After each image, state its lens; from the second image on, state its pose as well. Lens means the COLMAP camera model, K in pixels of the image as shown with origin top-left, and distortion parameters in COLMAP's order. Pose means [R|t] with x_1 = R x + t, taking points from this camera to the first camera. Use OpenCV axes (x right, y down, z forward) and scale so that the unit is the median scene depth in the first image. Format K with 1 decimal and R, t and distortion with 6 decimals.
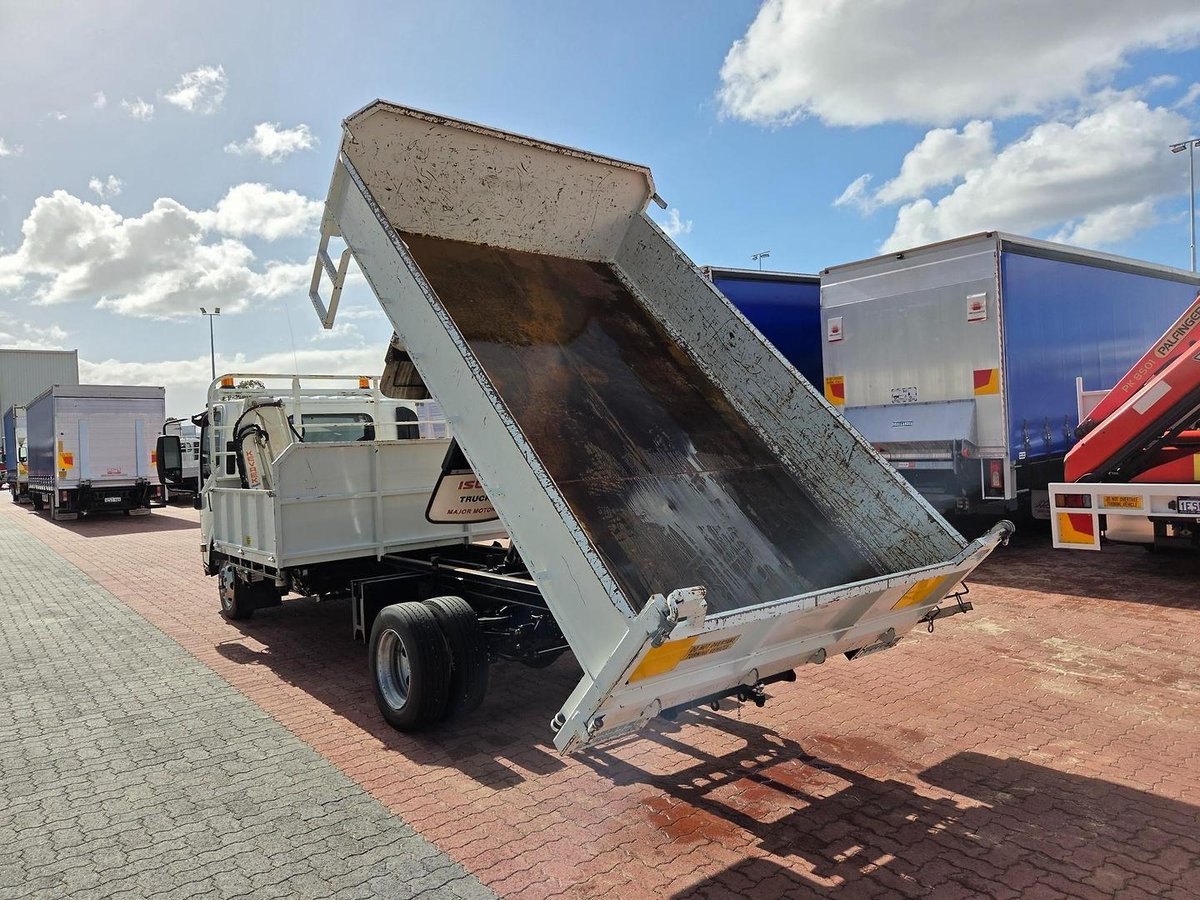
lens RADIAL K [[806.9, 0, 603.3], [0, 806.9, 489.2], [0, 0, 1]] dist [0.057650, -0.042312]
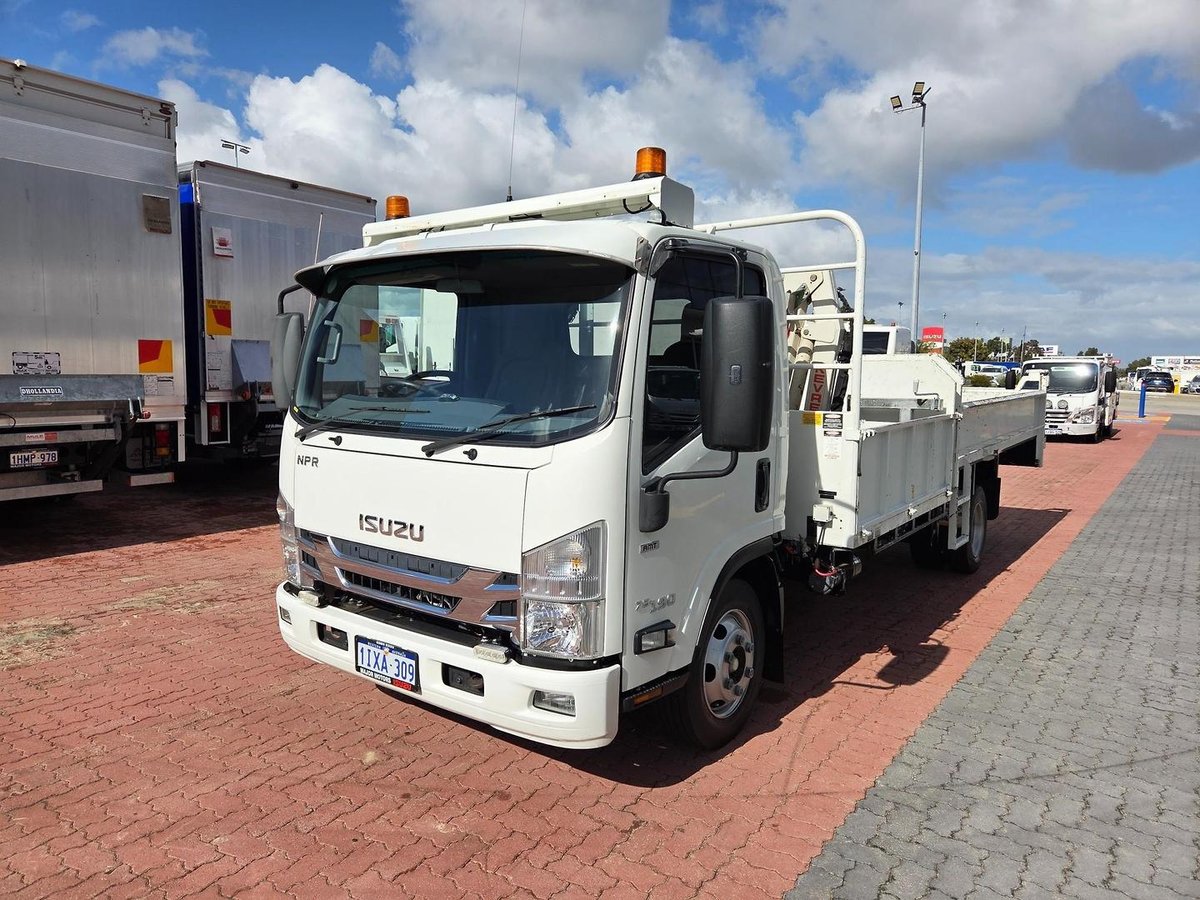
lens RADIAL K [[806.9, 0, 597.1], [0, 806.9, 451.1], [0, 0, 1]] dist [0.057650, -0.042312]
pose [[-0.250604, -0.056605, 0.966433, -0.717498], [0.062378, 0.995270, 0.074469, -0.028058], [-0.966078, 0.078947, -0.245888, 0.982121]]
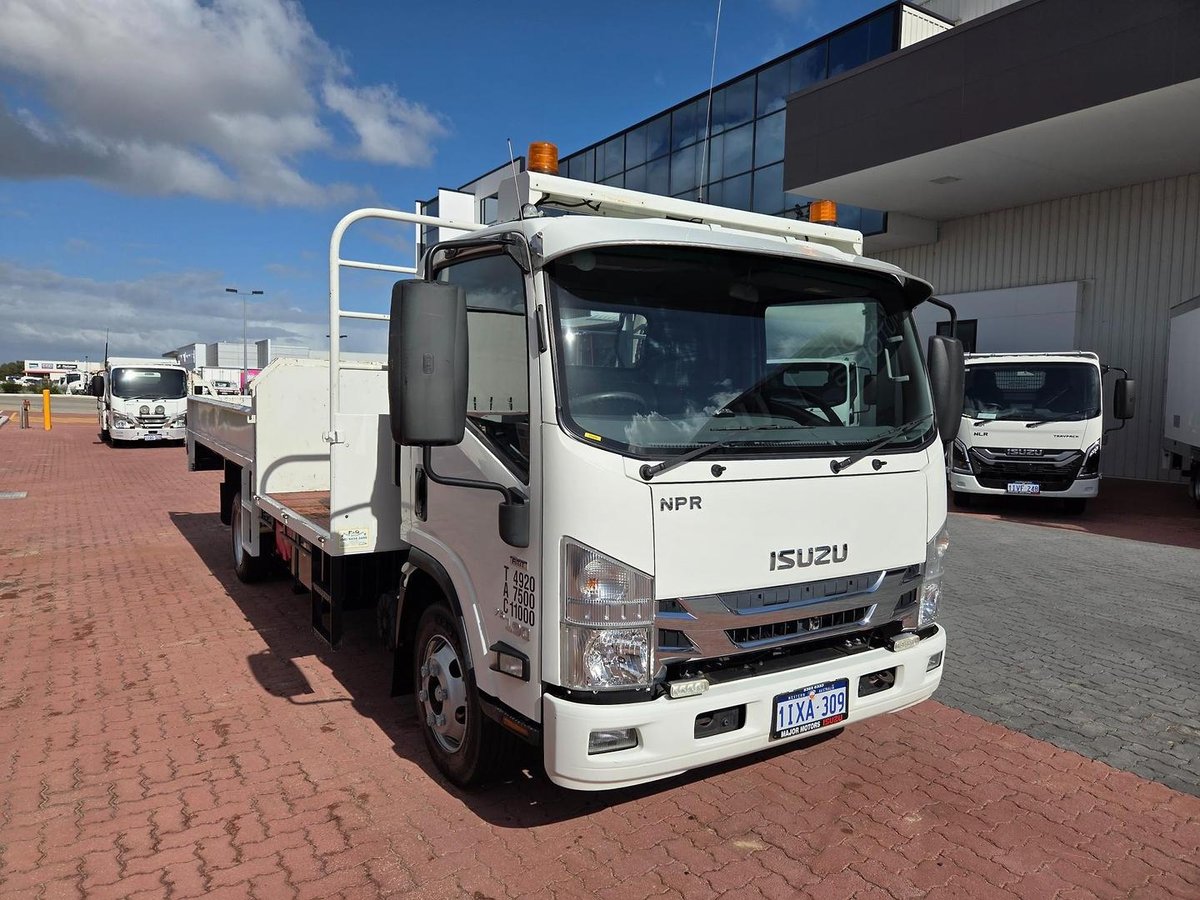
lens RADIAL K [[806.9, 0, 593.0], [0, 806.9, 441.6], [0, 0, 1]] dist [0.057650, -0.042312]
pose [[-0.993706, 0.014497, 0.111081, -0.339796], [0.027901, 0.992372, 0.120082, -0.057672], [-0.108493, 0.122425, -0.986530, 1.278855]]
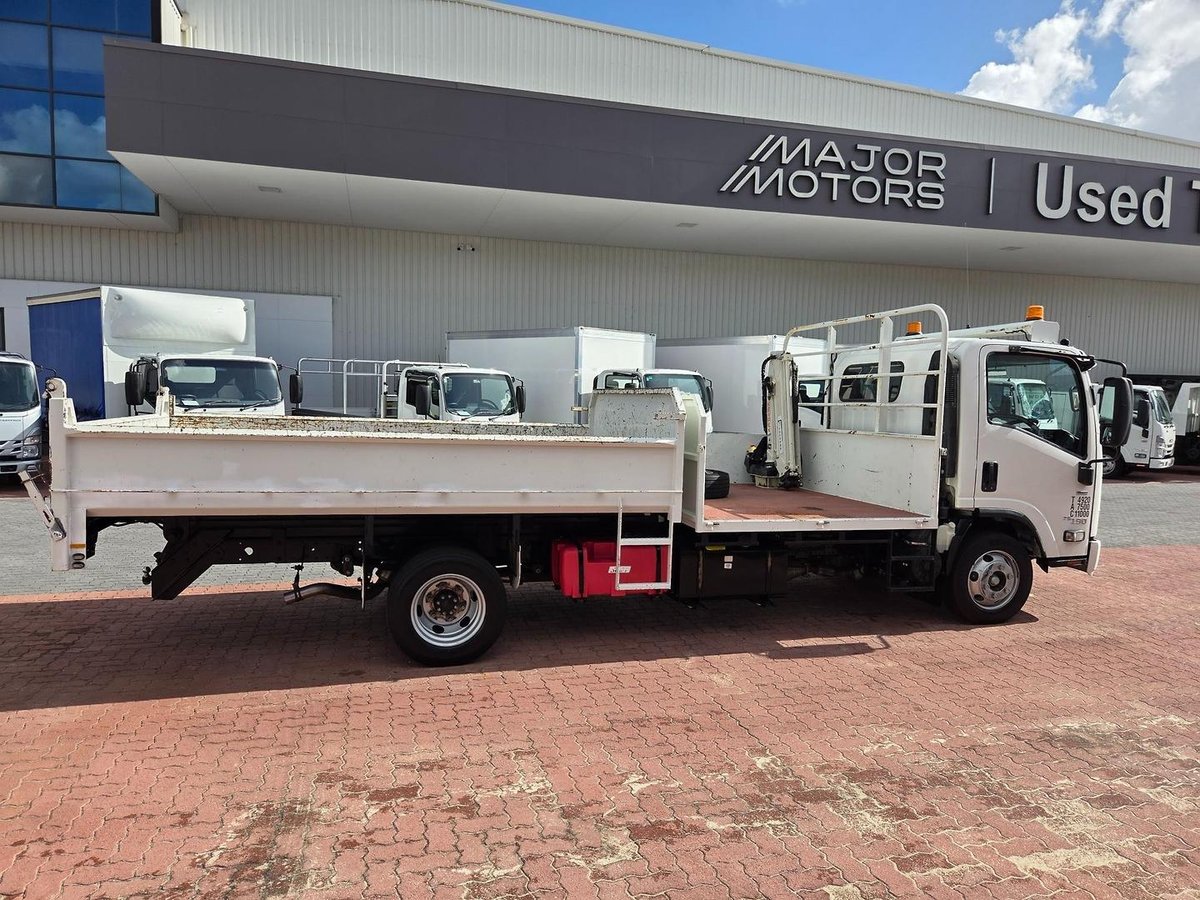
lens RADIAL K [[806.9, 0, 602.2], [0, 806.9, 451.4], [0, 0, 1]] dist [0.057650, -0.042312]
pose [[-0.399990, 0.091113, -0.911979, 0.472657], [-0.066003, 0.989599, 0.127816, -0.077341], [0.914140, 0.111319, -0.389816, 0.917209]]
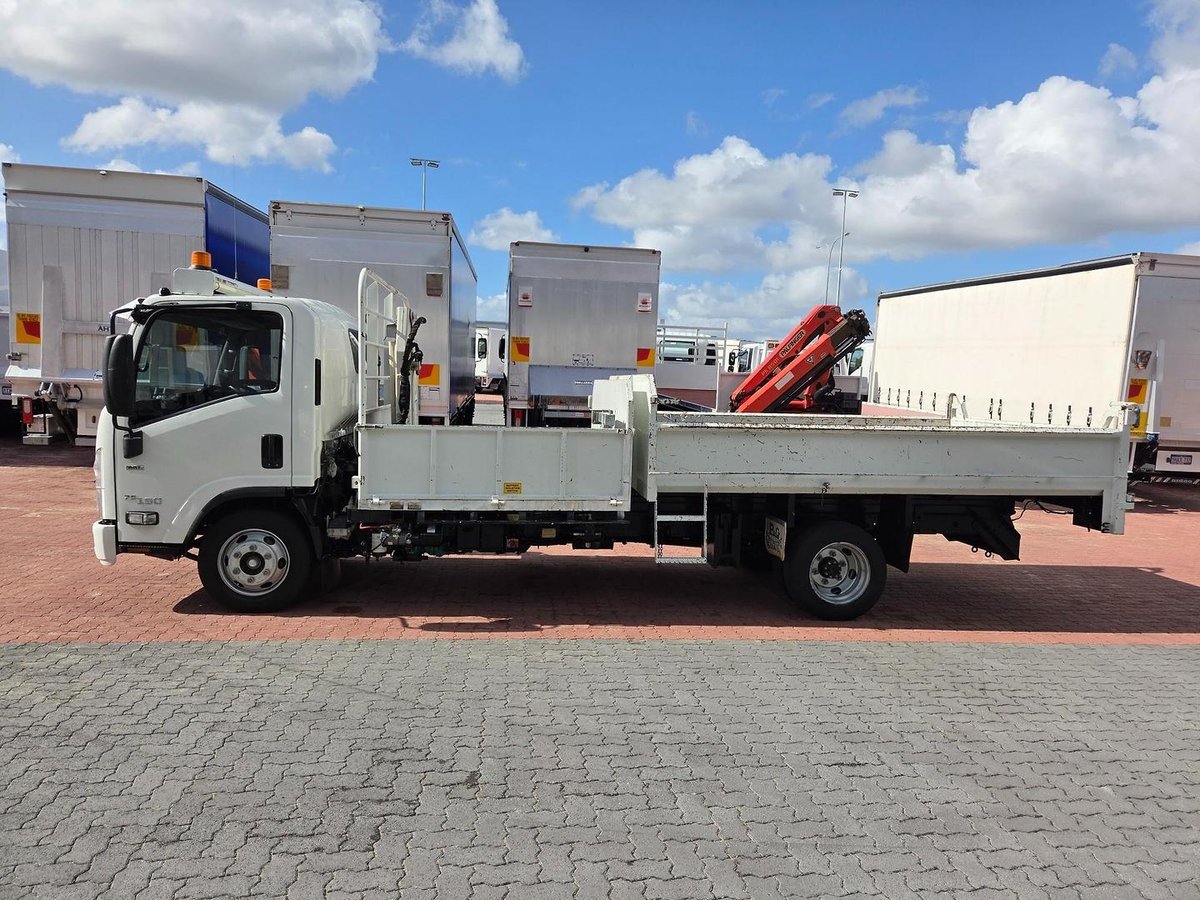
lens RADIAL K [[806.9, 0, 611.2], [0, 806.9, 444.9], [0, 0, 1]] dist [0.057650, -0.042312]
pose [[0.519771, -0.004154, 0.854296, -0.746294], [-0.002610, 0.999976, 0.006450, 0.010340], [-0.854302, -0.005582, 0.519747, 0.329280]]
